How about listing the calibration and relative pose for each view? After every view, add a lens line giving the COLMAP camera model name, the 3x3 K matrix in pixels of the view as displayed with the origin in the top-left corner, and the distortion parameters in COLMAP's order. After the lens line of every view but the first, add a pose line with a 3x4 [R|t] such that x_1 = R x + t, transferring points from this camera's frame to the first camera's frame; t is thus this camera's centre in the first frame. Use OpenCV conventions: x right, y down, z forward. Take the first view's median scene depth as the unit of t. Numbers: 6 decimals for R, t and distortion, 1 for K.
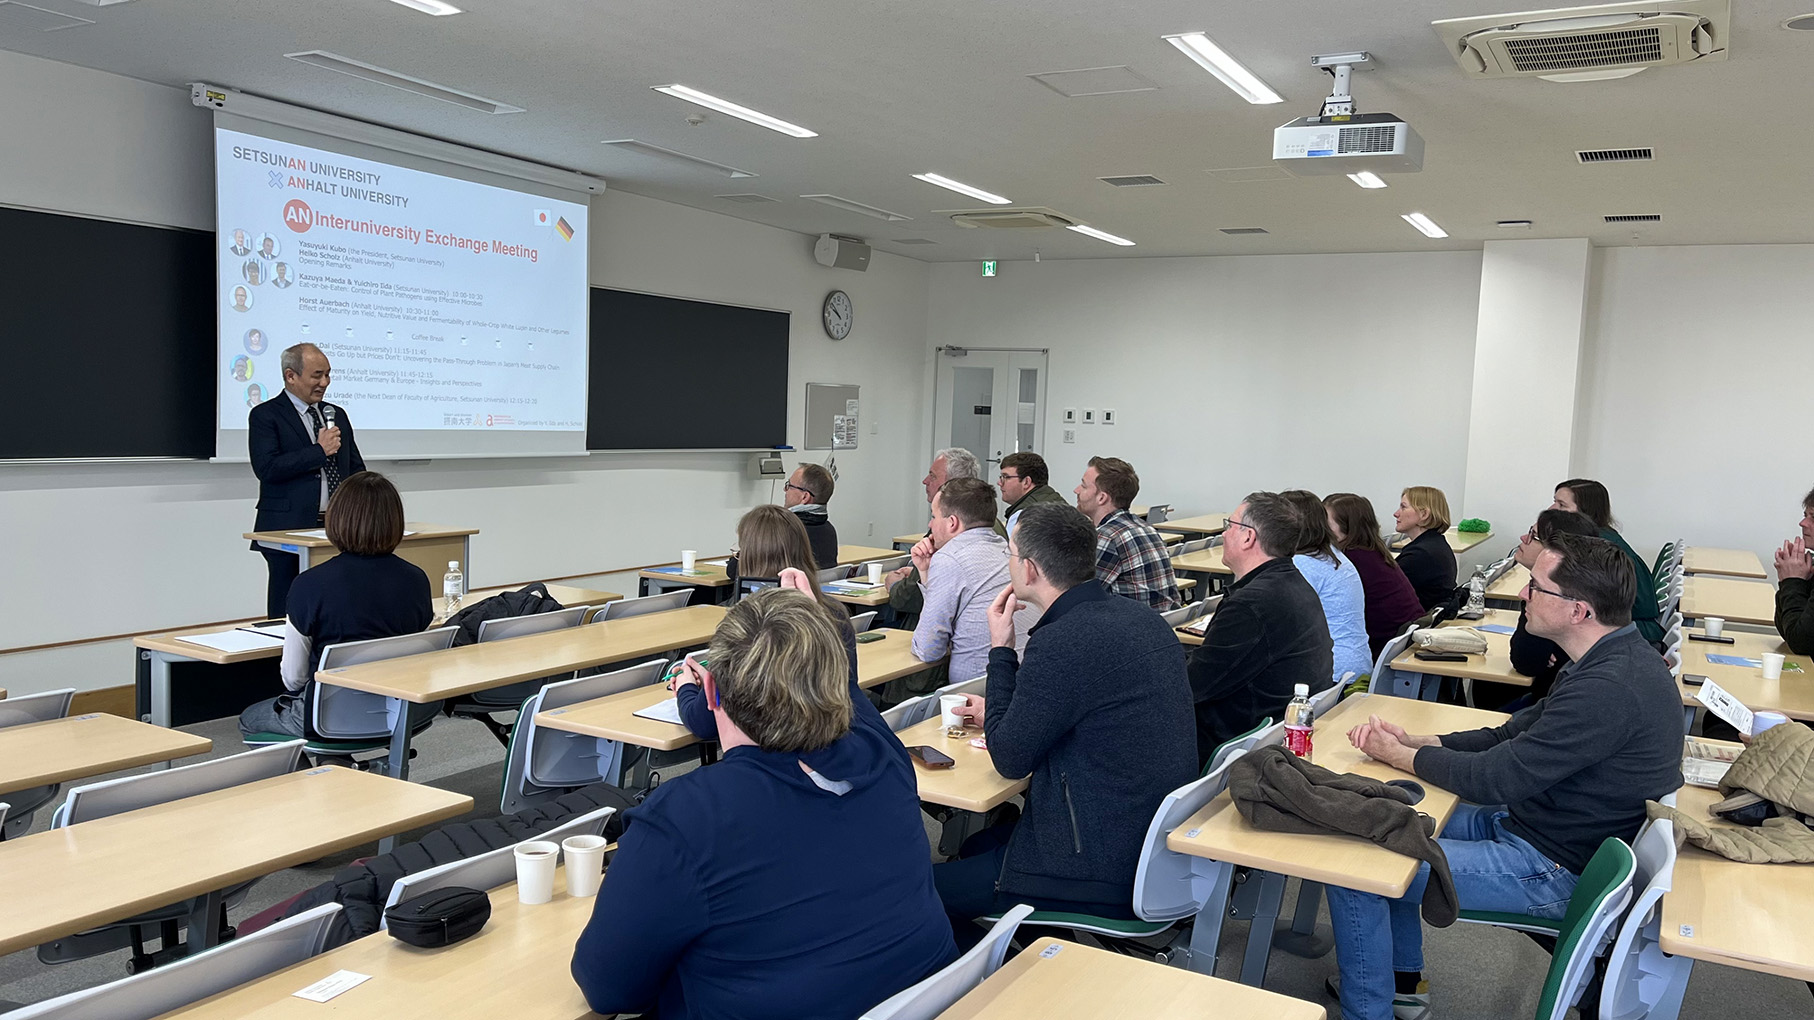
lens RADIAL K [[1344.5, 0, 886.0], [0, 1344.5, 511.9], [0, 0, 1]] dist [0.060775, -0.062840]
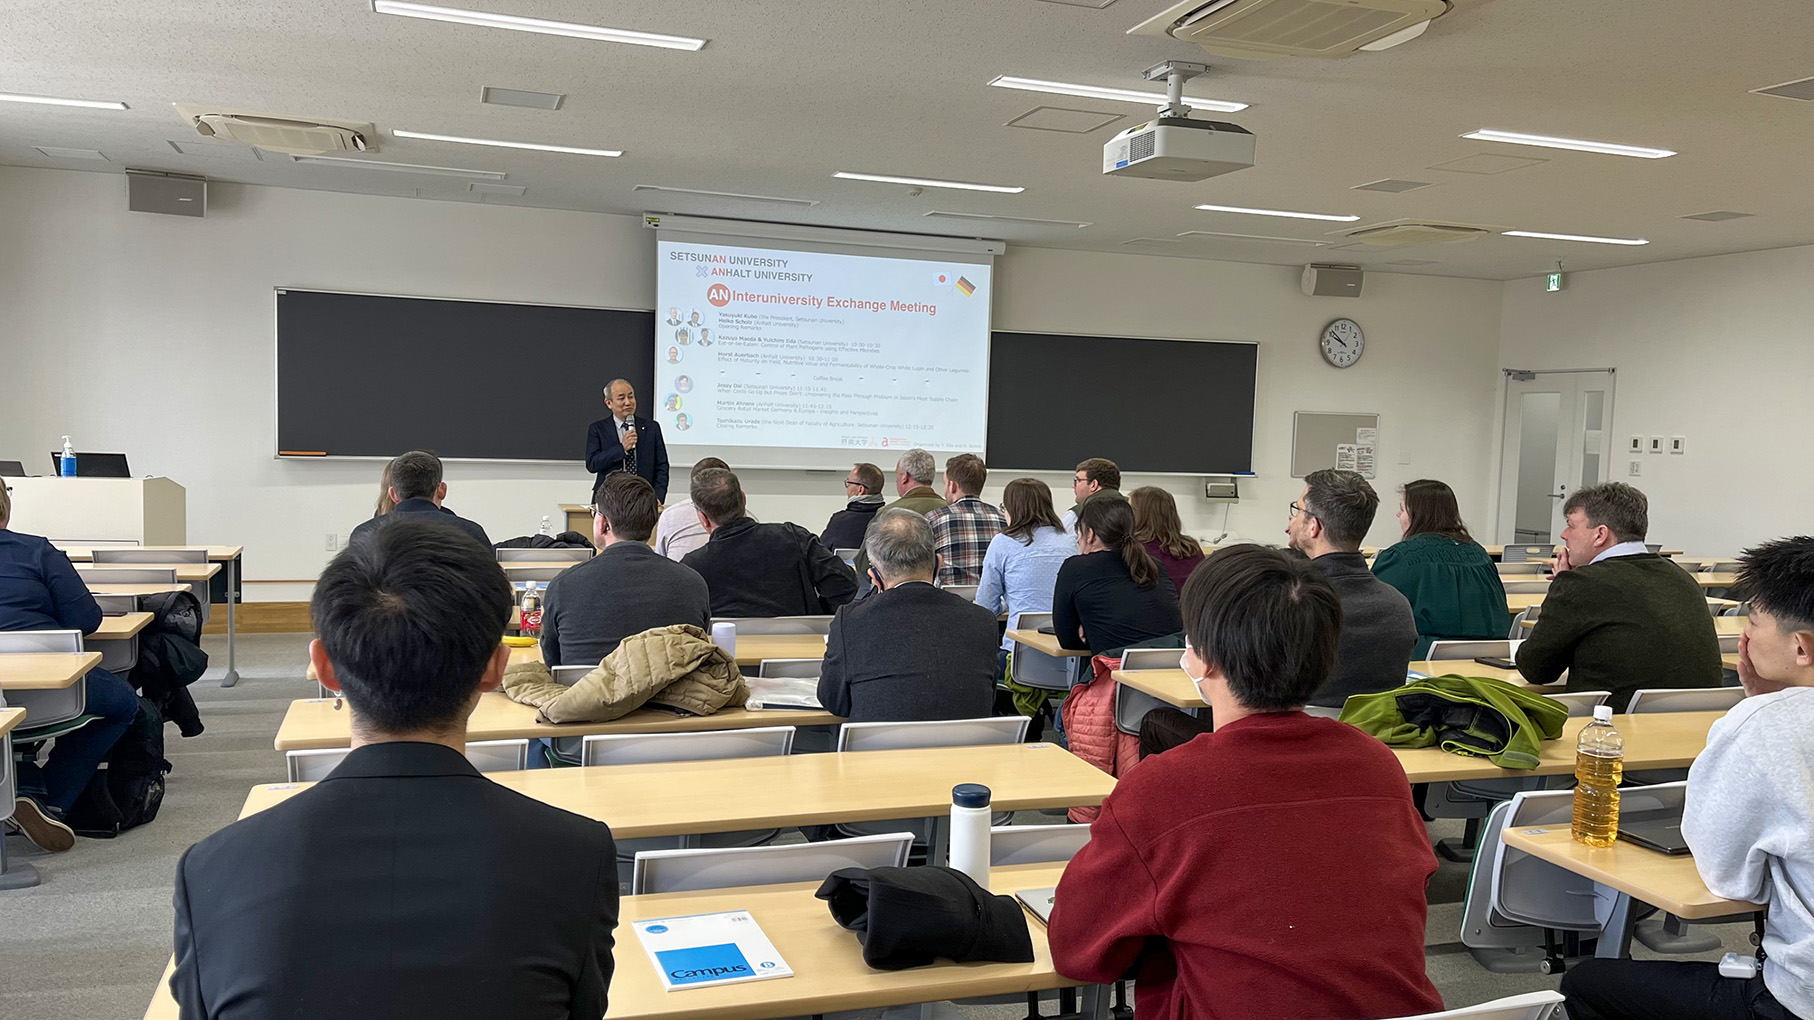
lens RADIAL K [[1344.5, 0, 891.5], [0, 1344.5, 515.2], [0, 0, 1]] dist [0.060775, -0.062840]
pose [[0.761828, 0.027037, -0.647215, 0.491607], [-0.052607, 0.998411, -0.020215, 0.024282], [0.645640, 0.049448, 0.762040, 0.042620]]
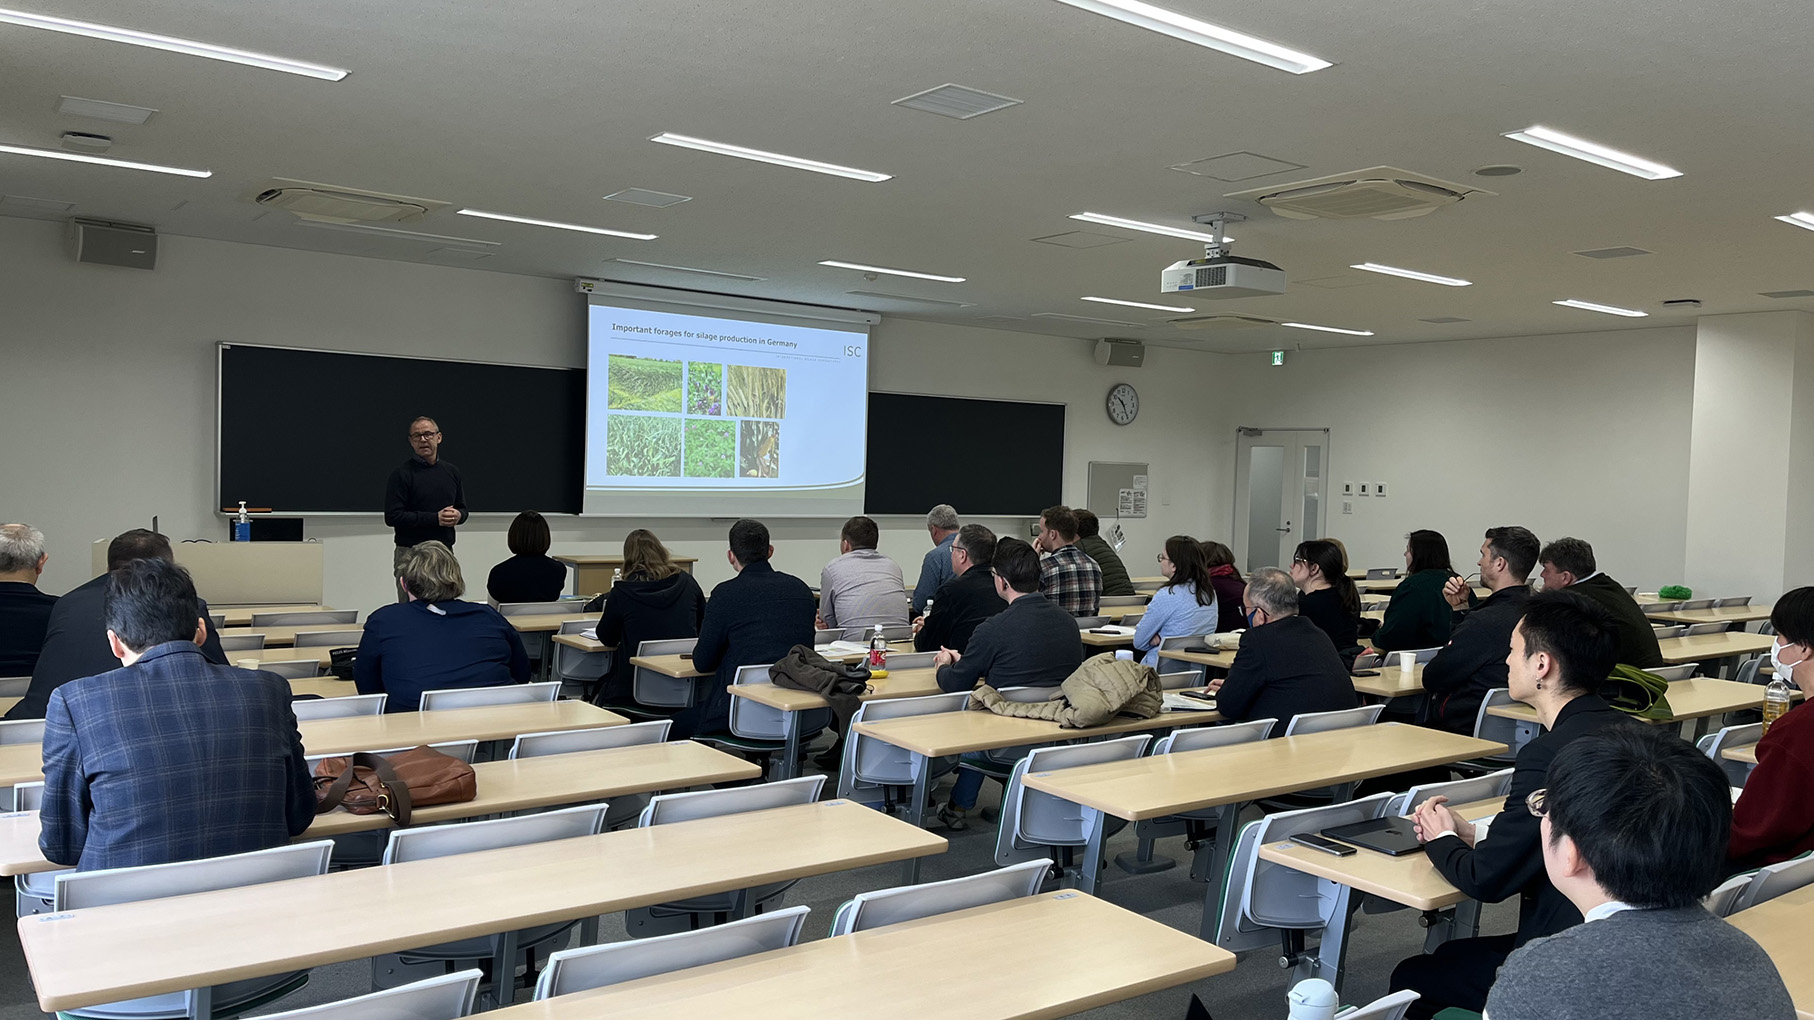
lens RADIAL K [[1344.5, 0, 902.5], [0, 1344.5, 511.3], [0, 0, 1]] dist [0.060775, -0.062840]
pose [[0.924617, -0.000451, -0.380897, 0.318896], [-0.023450, 0.998035, -0.058107, 0.026359], [0.380175, 0.062659, 0.922790, -0.206133]]
